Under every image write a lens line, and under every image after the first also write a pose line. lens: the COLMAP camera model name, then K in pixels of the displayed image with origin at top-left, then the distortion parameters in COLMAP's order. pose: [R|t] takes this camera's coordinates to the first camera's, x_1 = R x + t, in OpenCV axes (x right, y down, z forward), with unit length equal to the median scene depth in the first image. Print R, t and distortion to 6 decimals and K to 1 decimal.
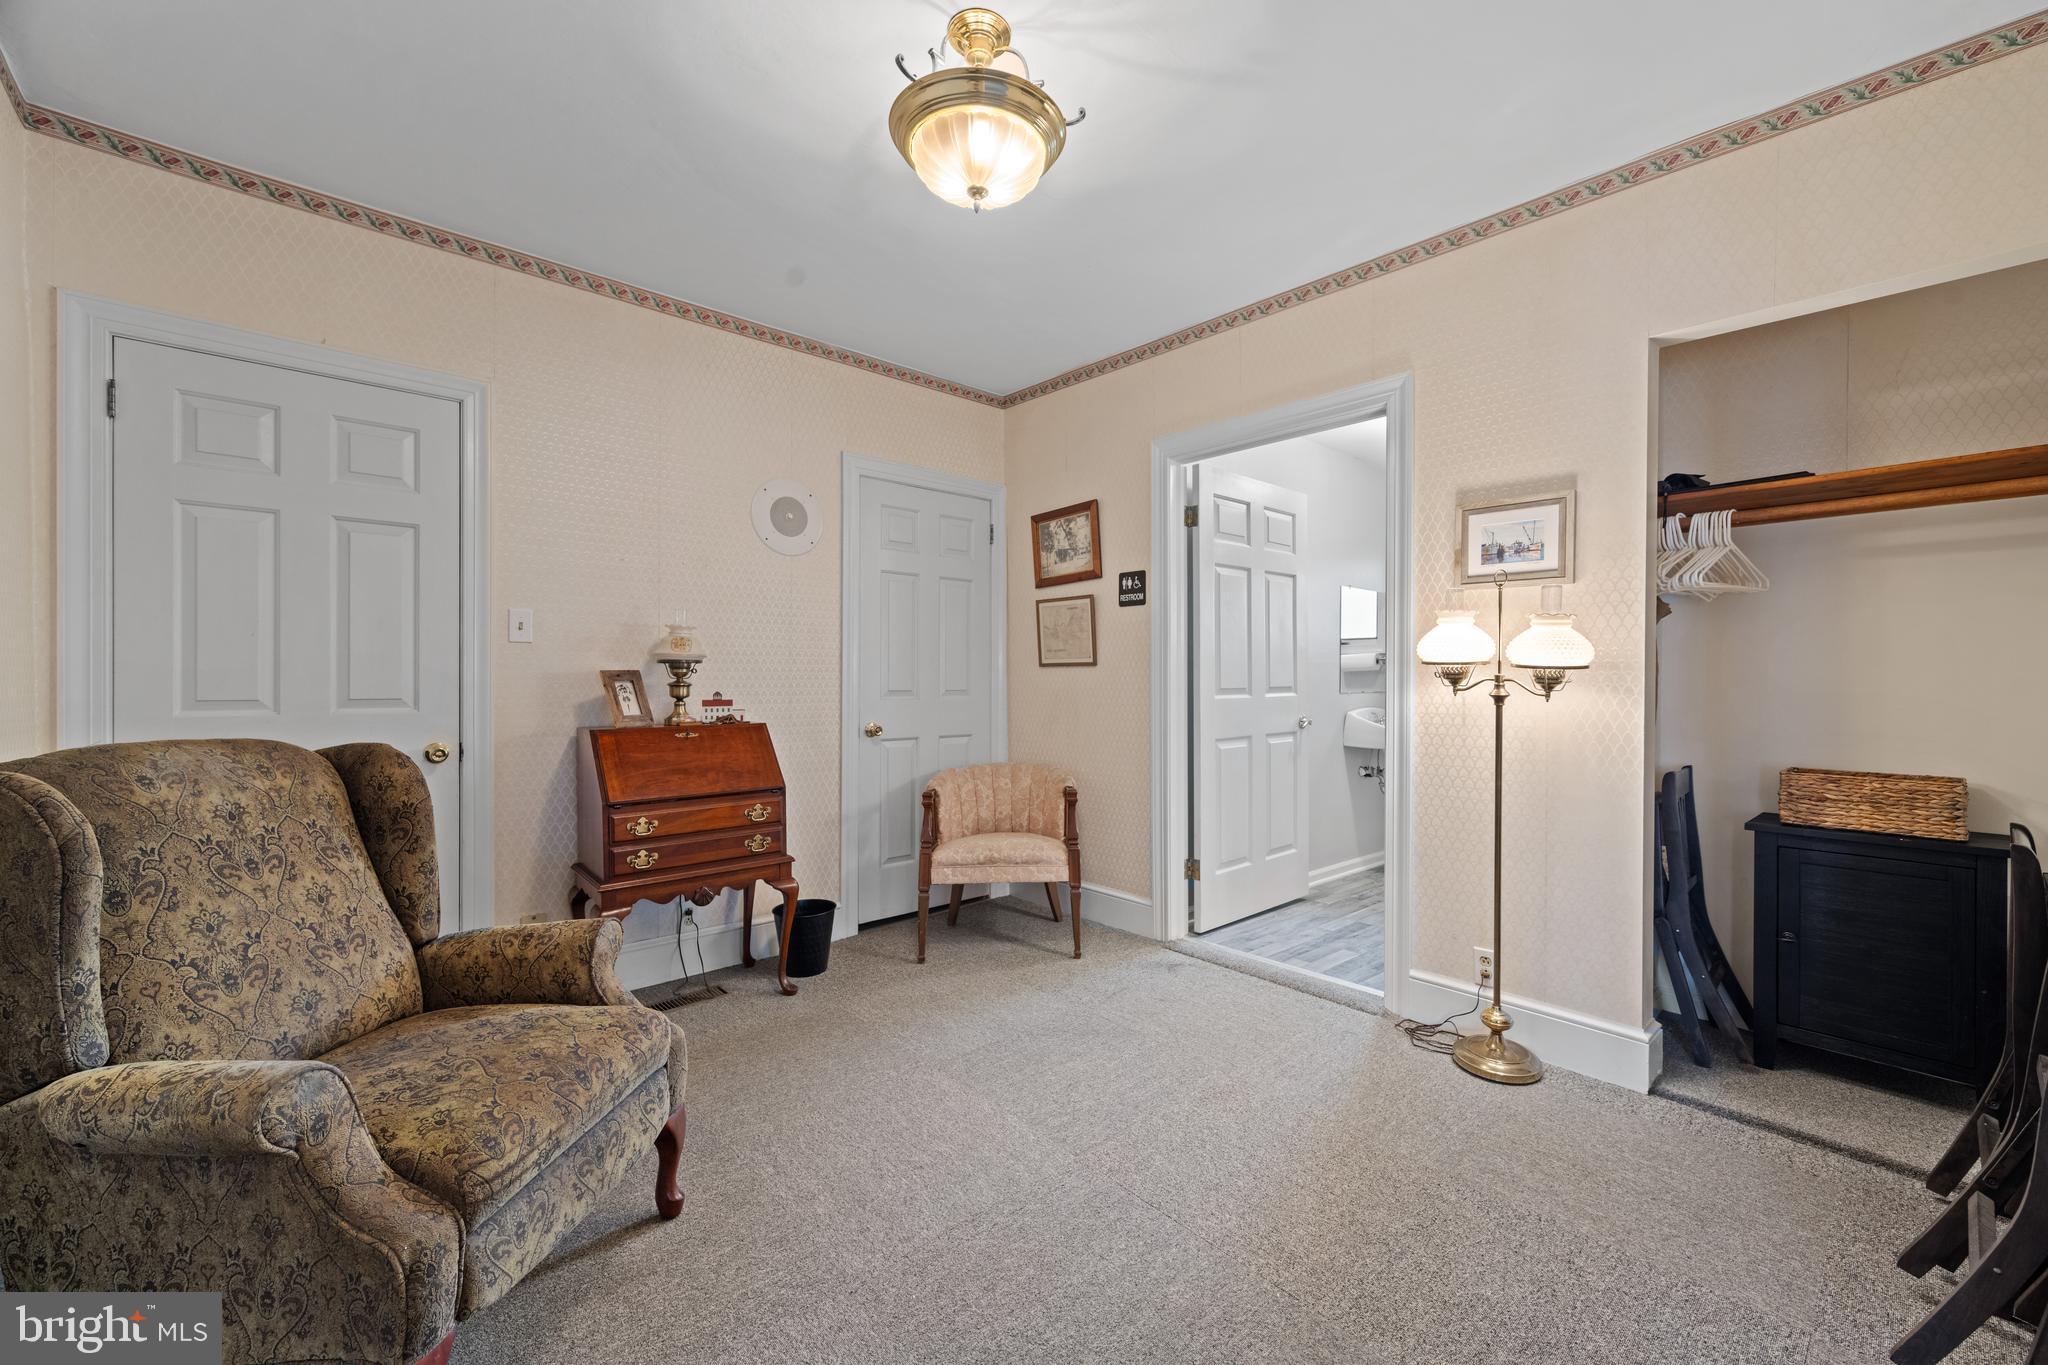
lens RADIAL K [[816.1, 0, 1030.2], [0, 816.1, 674.7], [0, 0, 1]] dist [0.001337, 0.000556]
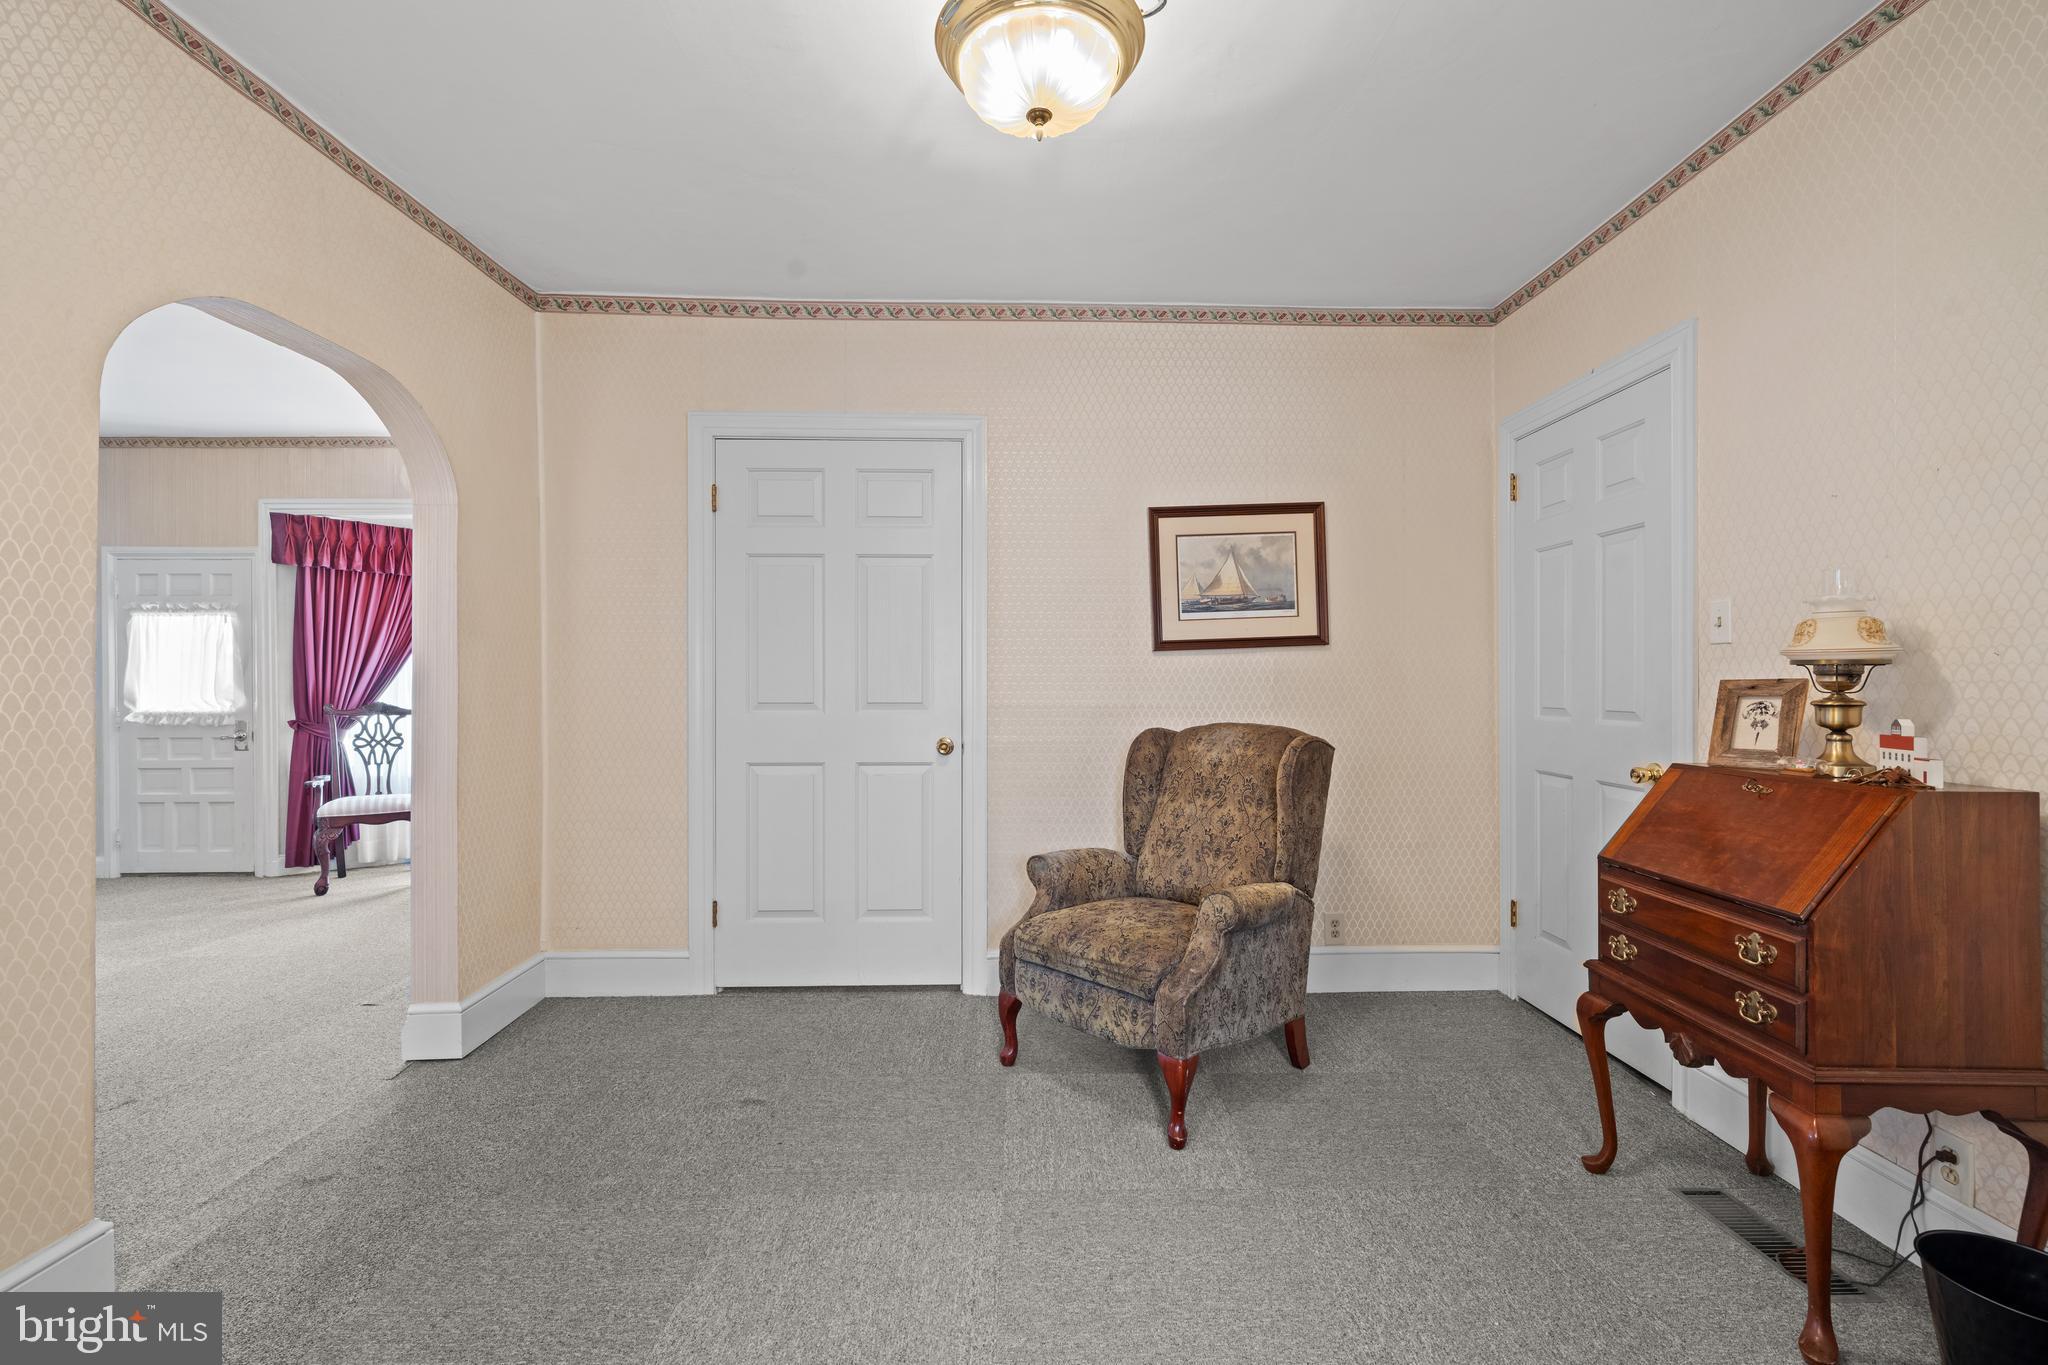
lens RADIAL K [[884.2, 0, 1026.1], [0, 884.2, 693.1], [0, 0, 1]] dist [-0.000922, -0.000034]
pose [[-0.666376, -0.004801, -0.745600, 0.403499], [-0.004787, 0.999986, -0.002160, 0.010068], [0.745600, 0.002130, -0.666390, 1.044126]]
